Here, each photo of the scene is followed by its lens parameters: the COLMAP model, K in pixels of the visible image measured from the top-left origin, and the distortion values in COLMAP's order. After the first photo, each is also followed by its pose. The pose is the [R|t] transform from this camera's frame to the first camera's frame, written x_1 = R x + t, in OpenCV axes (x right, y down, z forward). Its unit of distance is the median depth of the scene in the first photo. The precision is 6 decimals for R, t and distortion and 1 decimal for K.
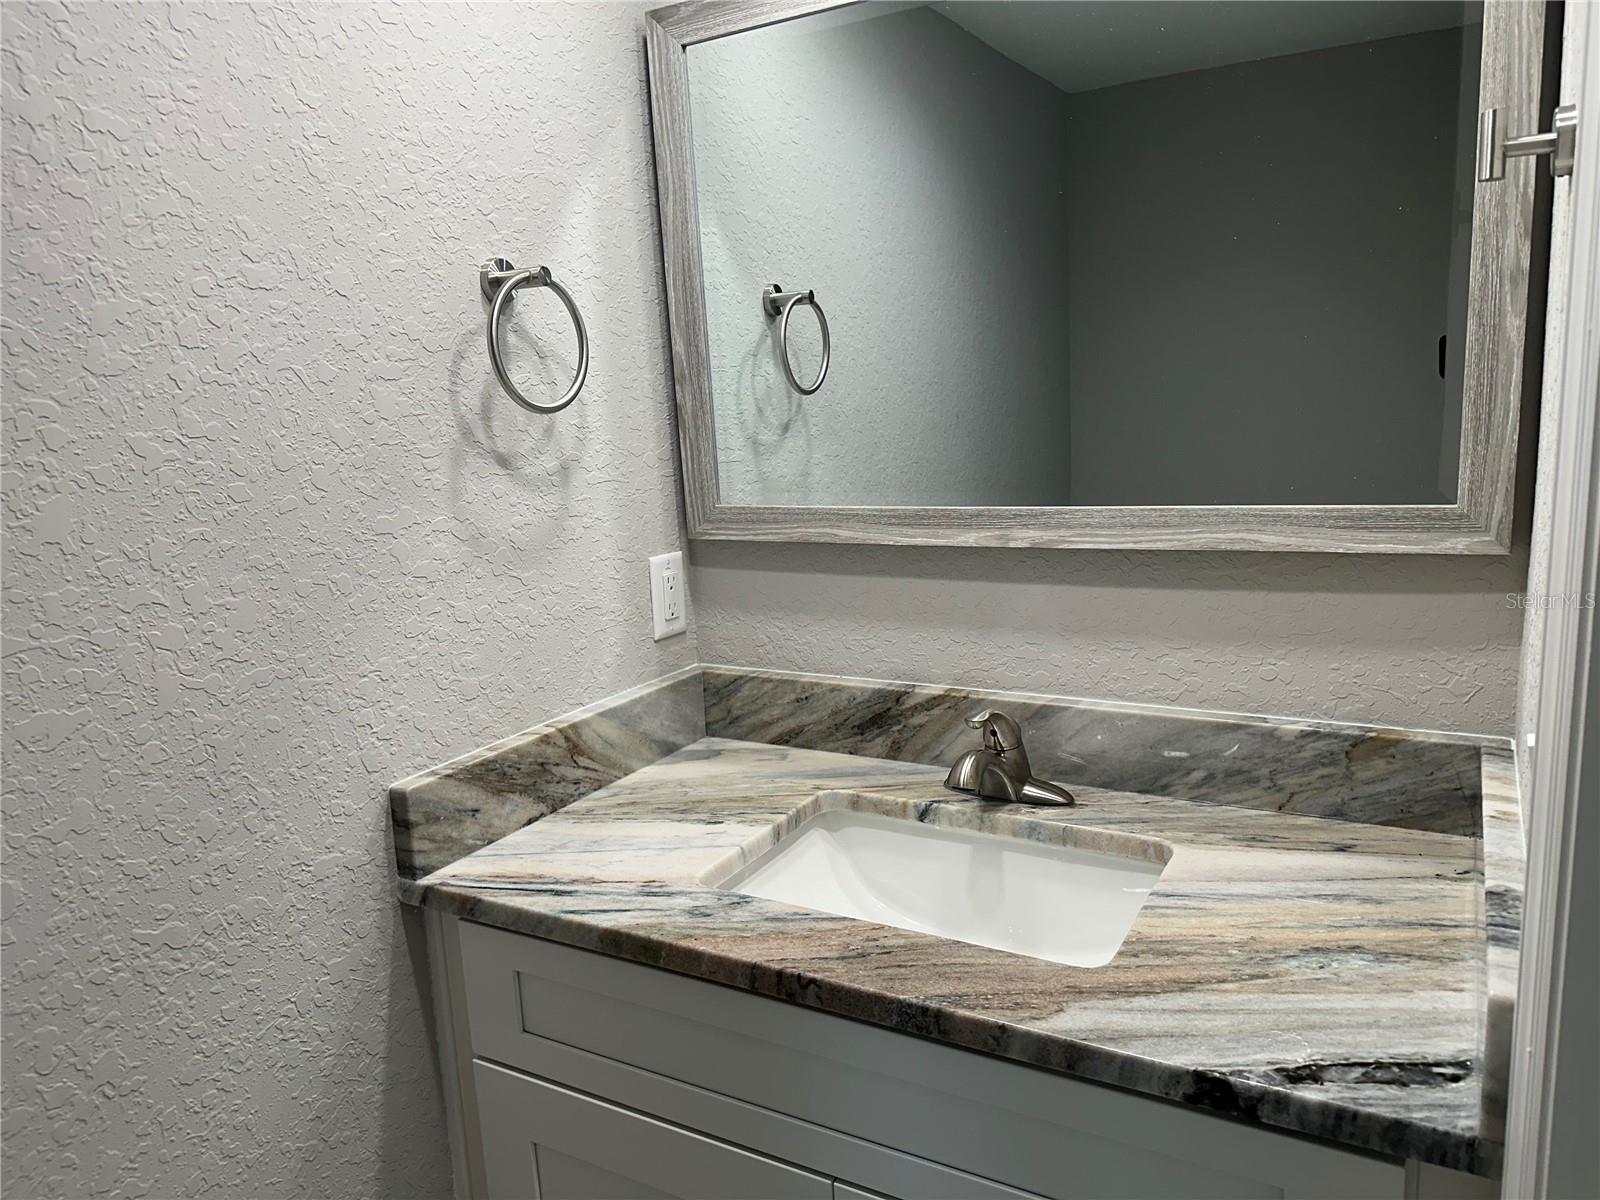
lens RADIAL K [[1119.5, 0, 799.8], [0, 1119.5, 591.3], [0, 0, 1]] dist [0.076854, -0.102288]
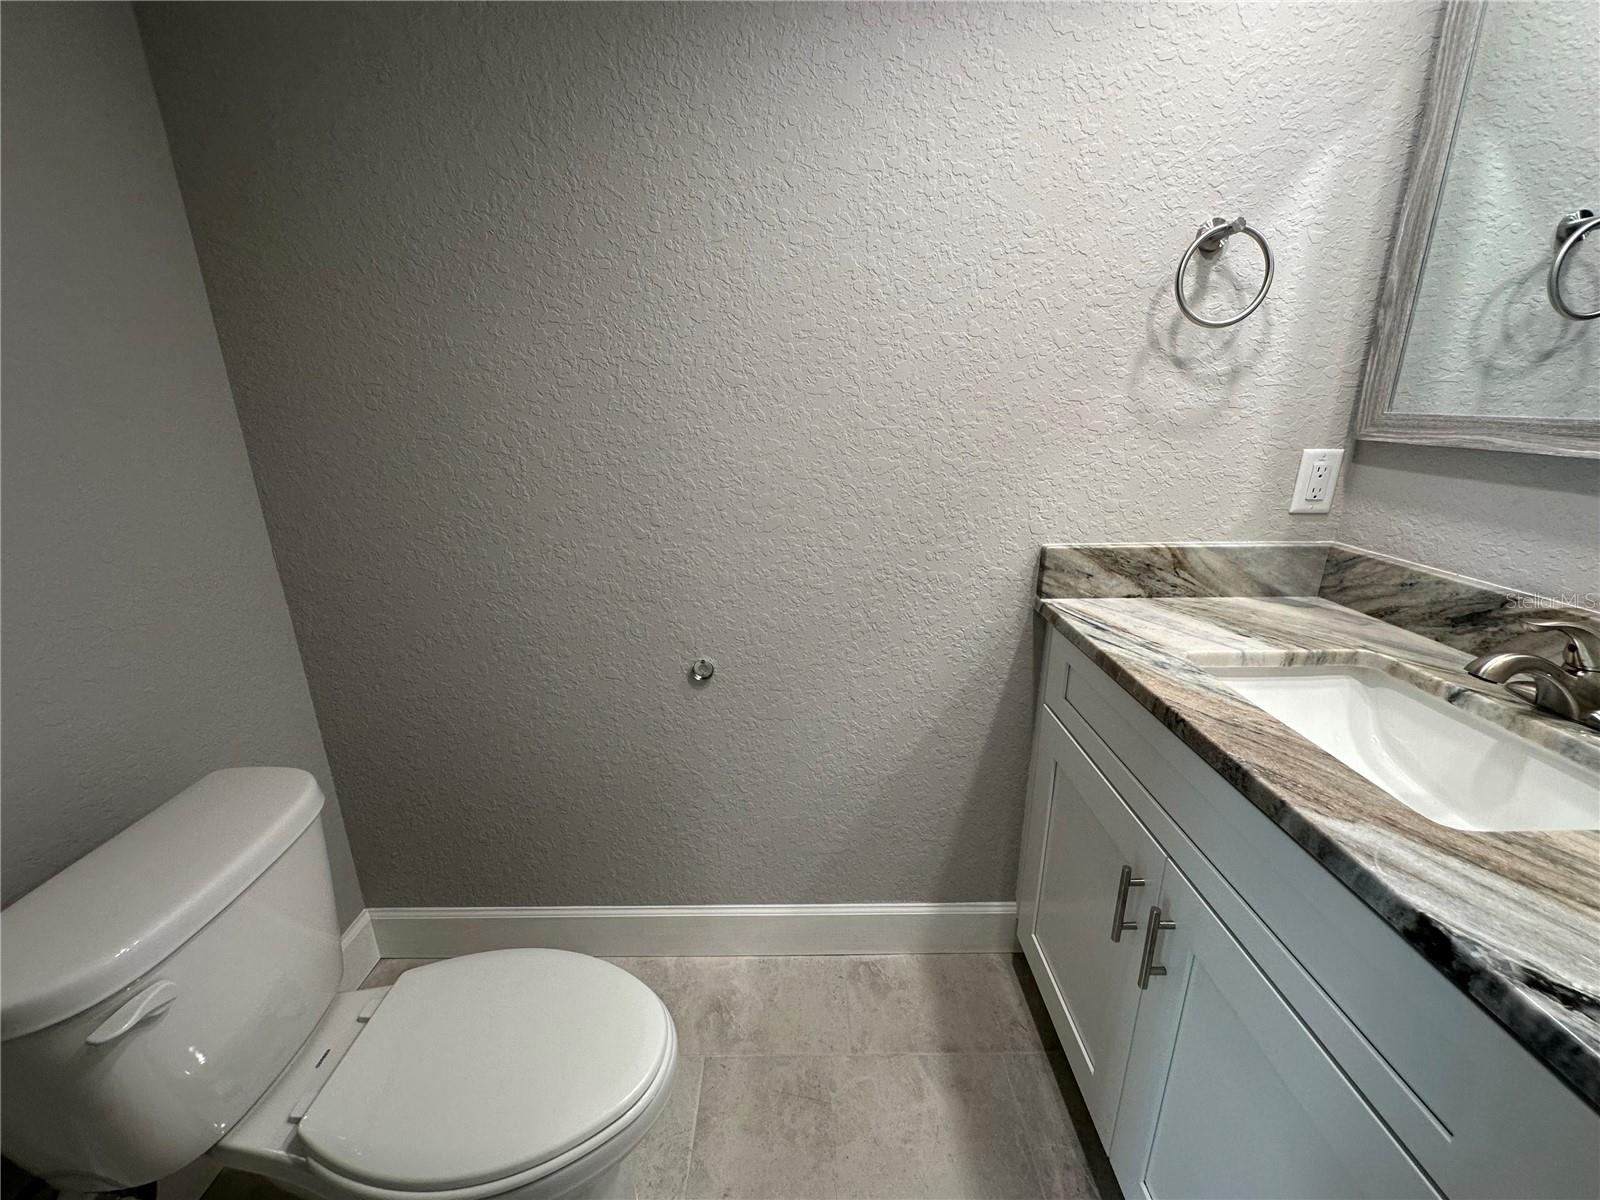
lens RADIAL K [[642.0, 0, 793.1], [0, 642.0, 592.2], [0, 0, 1]] dist [-0.004721, -0.000438]
pose [[0.486259, 0.293185, -0.823162, 0.285671], [-0.166843, 0.955852, 0.241887, 0.057883], [0.857739, 0.019719, 0.513707, 0.120072]]
